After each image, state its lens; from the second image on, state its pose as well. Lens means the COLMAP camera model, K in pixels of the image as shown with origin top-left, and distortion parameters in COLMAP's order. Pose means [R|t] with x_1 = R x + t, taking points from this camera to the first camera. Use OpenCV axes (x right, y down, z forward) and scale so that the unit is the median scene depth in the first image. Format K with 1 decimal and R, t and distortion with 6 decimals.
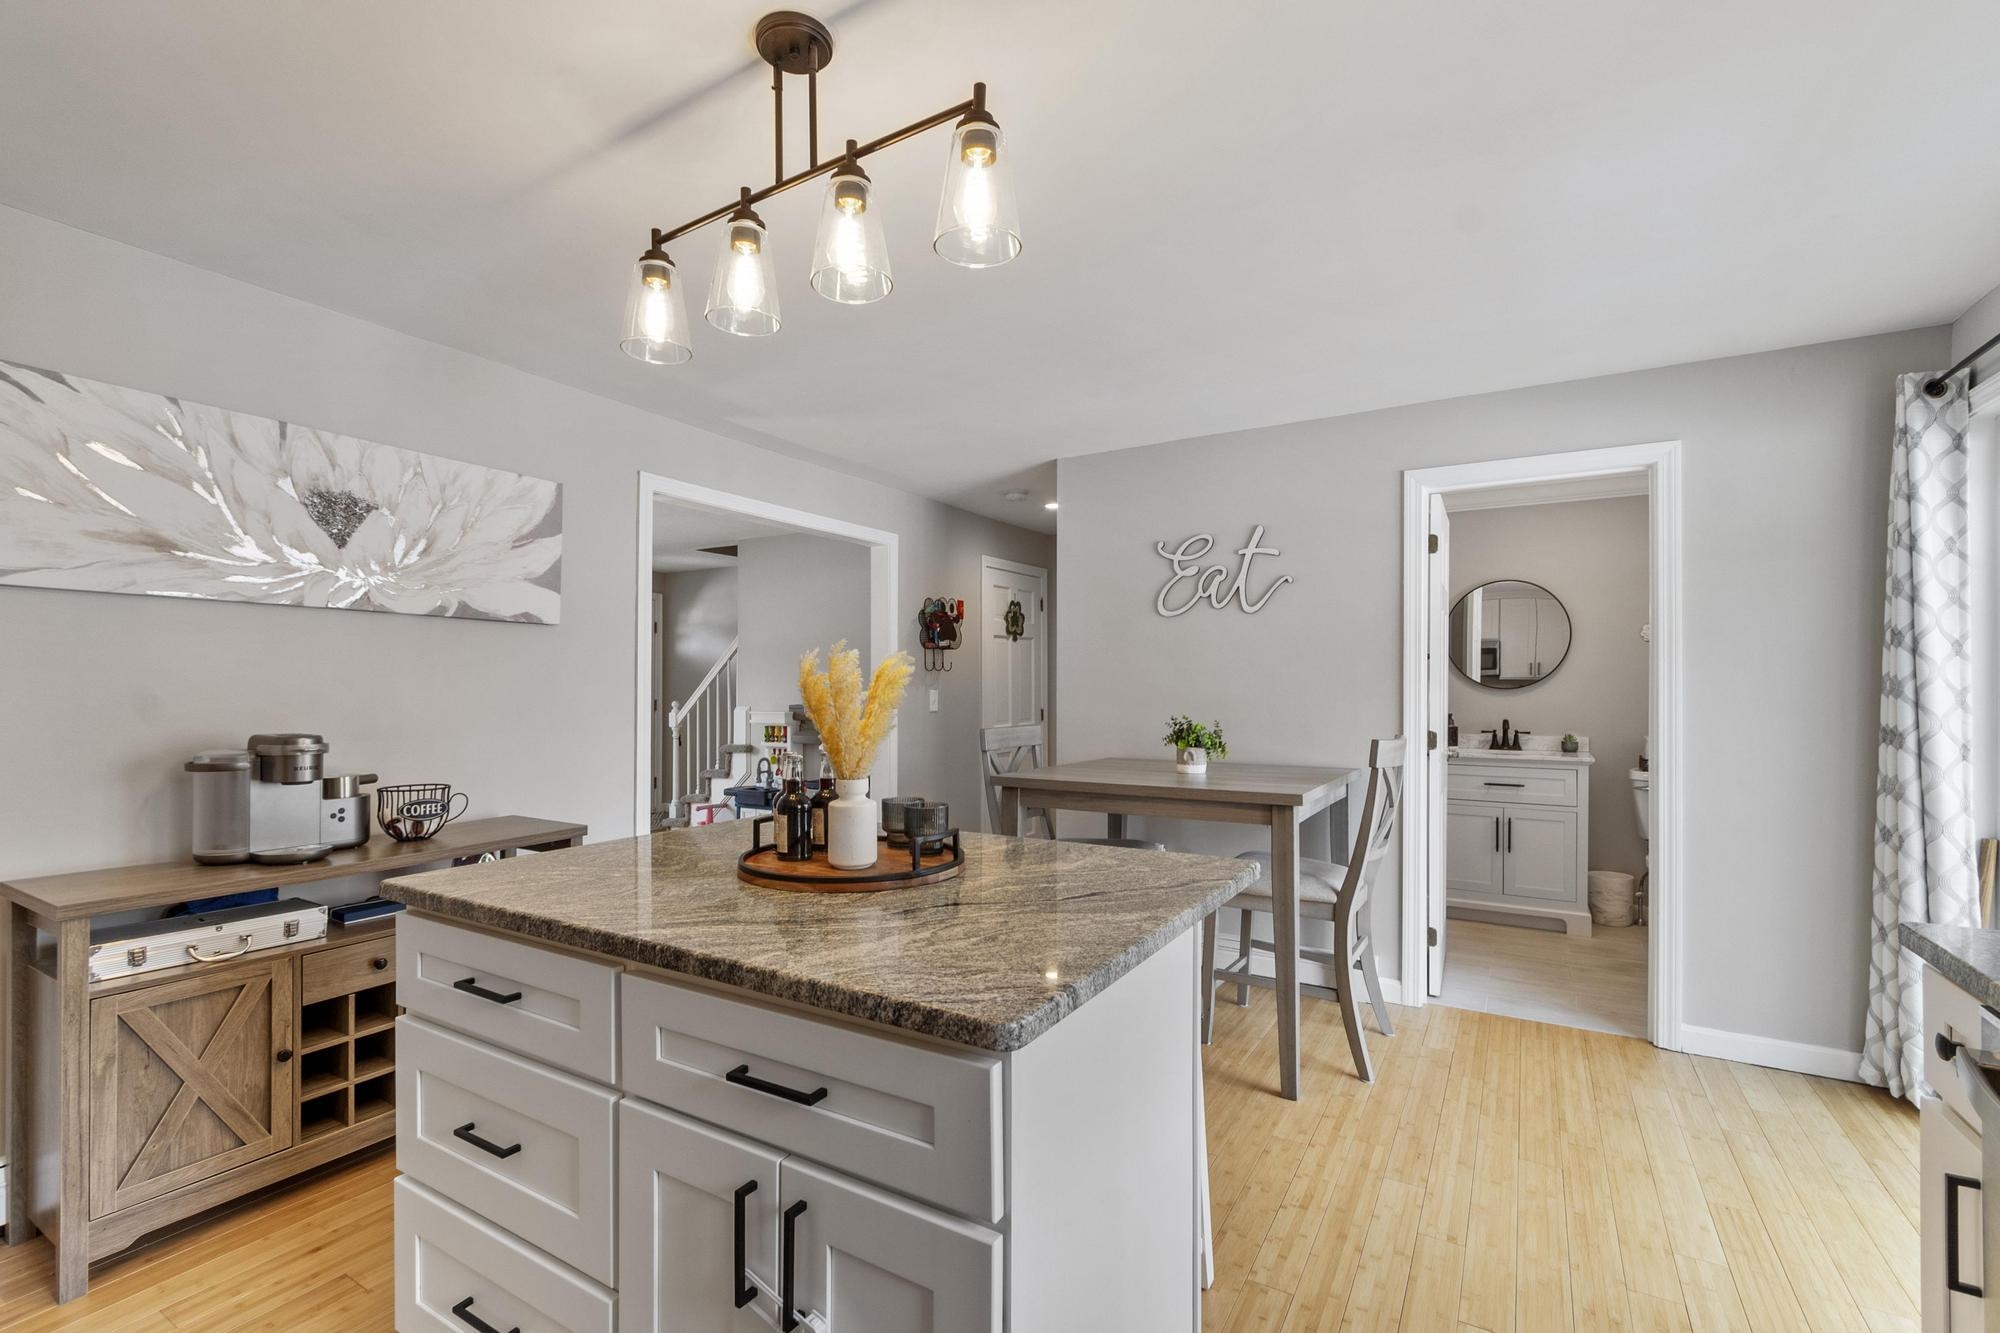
lens RADIAL K [[875.5, 0, 993.8], [0, 875.5, 679.3], [0, 0, 1]] dist [0.003237, -0.002964]
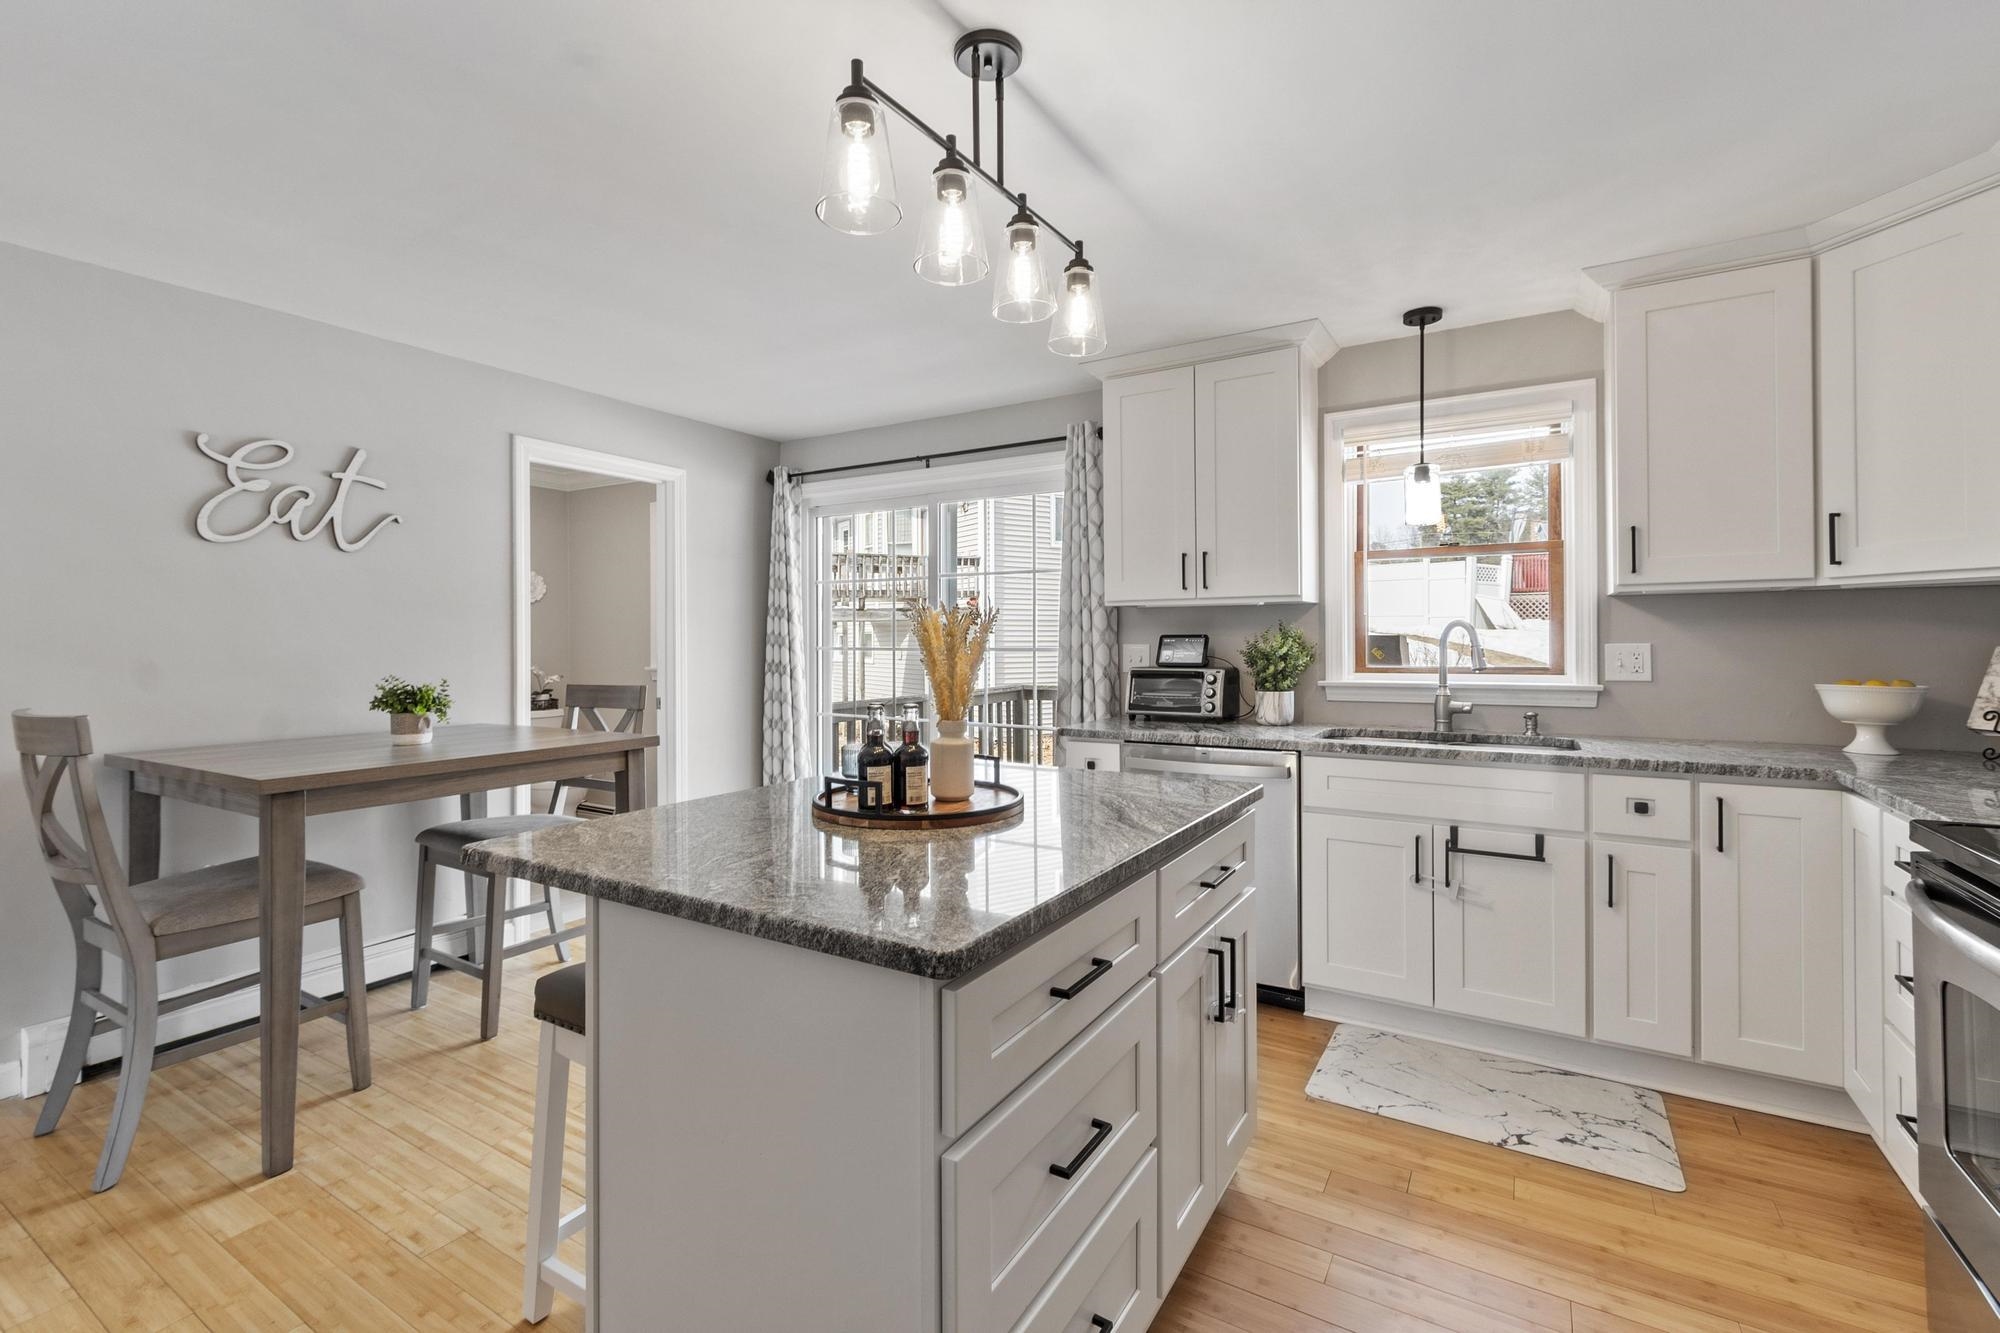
lens RADIAL K [[875.5, 0, 990.4], [0, 875.5, 639.6], [0, 0, 1]] dist [0.003237, -0.002964]
pose [[0.004624, 0.000010, 0.999989, -0.640979], [-0.003085, 0.999995, 0.000004, 0.005725], [-0.999985, -0.003085, 0.004624, 0.475490]]
